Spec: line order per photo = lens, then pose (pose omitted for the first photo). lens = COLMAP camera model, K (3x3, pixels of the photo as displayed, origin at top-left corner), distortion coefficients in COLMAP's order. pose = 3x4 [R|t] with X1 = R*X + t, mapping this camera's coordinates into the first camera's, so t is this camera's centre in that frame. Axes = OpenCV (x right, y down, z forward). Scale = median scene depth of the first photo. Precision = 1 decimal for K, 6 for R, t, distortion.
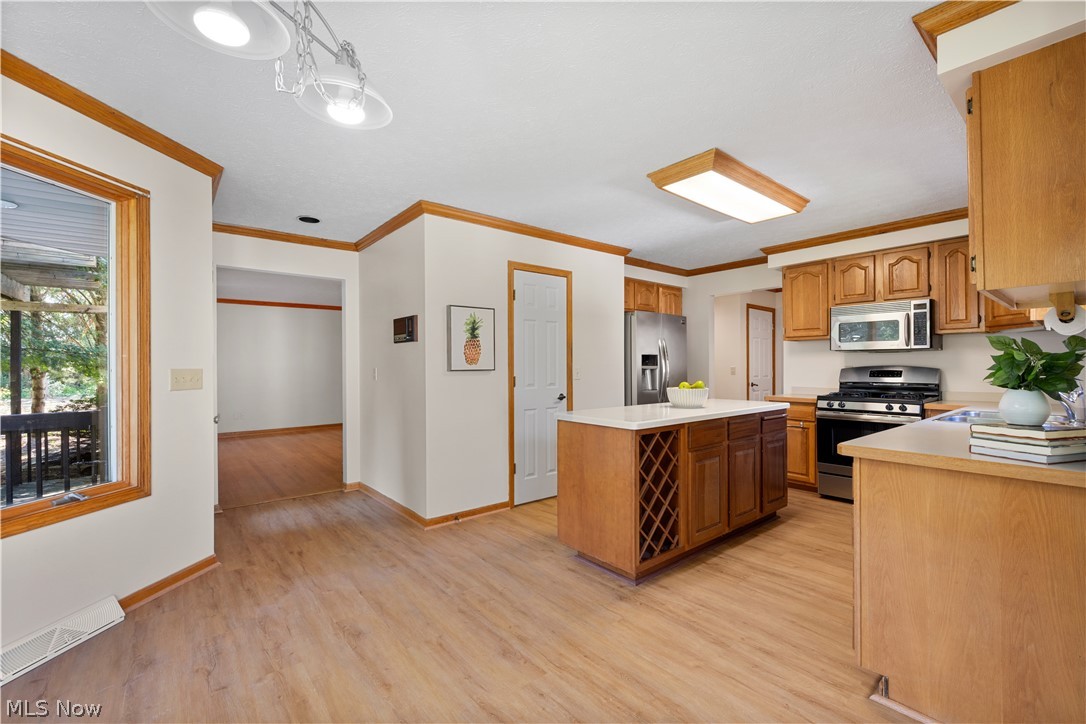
lens RADIAL K [[462.9, 0, 543.0], [0, 462.9, 362.0], [0, 0, 1]] dist [0.000410, 0.000070]
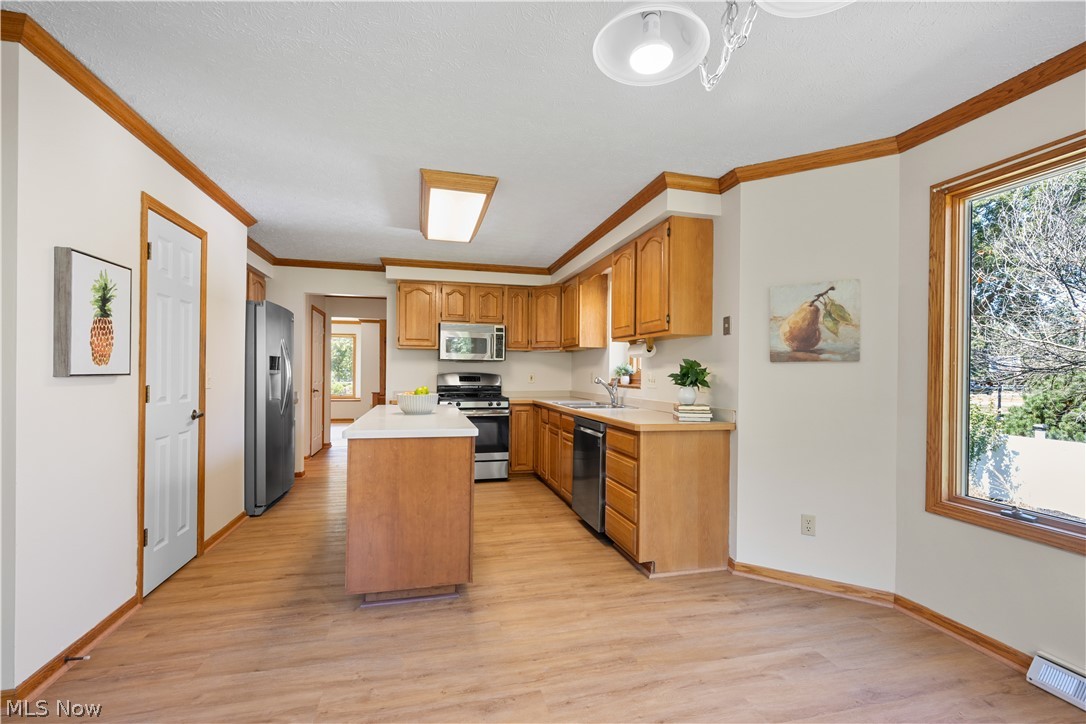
lens RADIAL K [[477.6, 0, 545.6], [0, 477.6, 370.0], [0, 0, 1]] dist [-0.000088, 0.000035]
pose [[0.422432, 0.012900, 0.906303, -0.415999], [-0.019704, 0.999793, -0.005046, 0.004115], [-0.906181, -0.015726, 0.422598, 0.268582]]
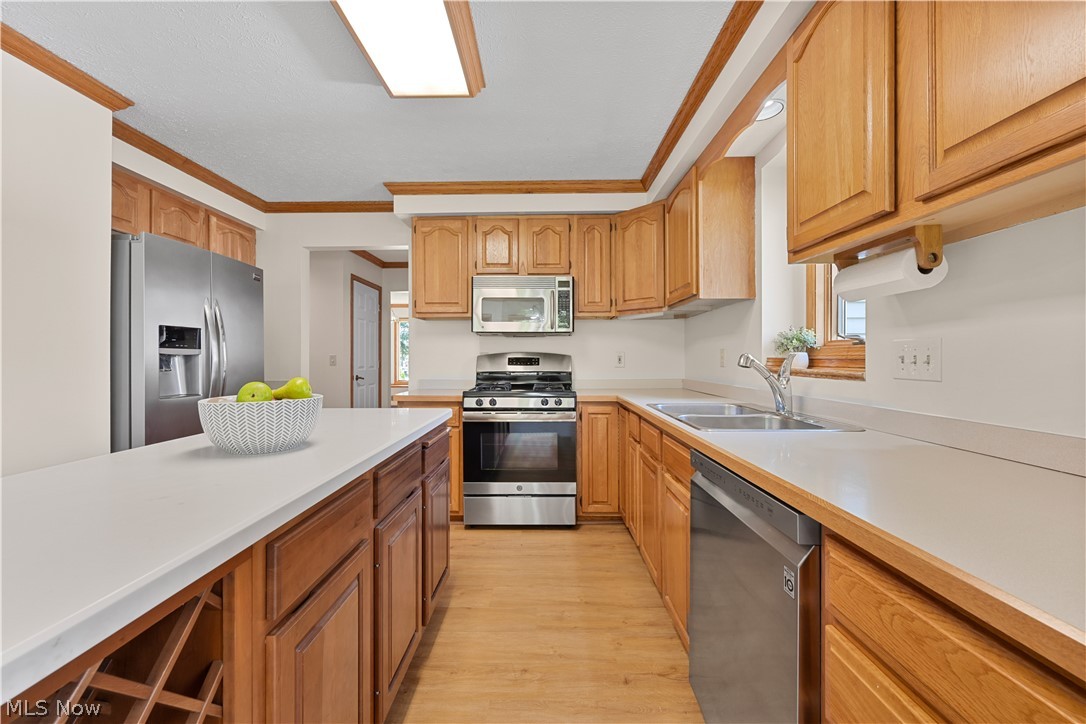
lens RADIAL K [[436.9, 0, 538.0], [0, 436.9, 356.3], [0, 0, 1]] dist [-0.000181, -0.000052]
pose [[0.650846, 0.004210, 0.759198, 0.154184], [-0.007200, 0.999974, 0.000628, 0.016742], [-0.759175, -0.005875, 0.650860, 0.494798]]
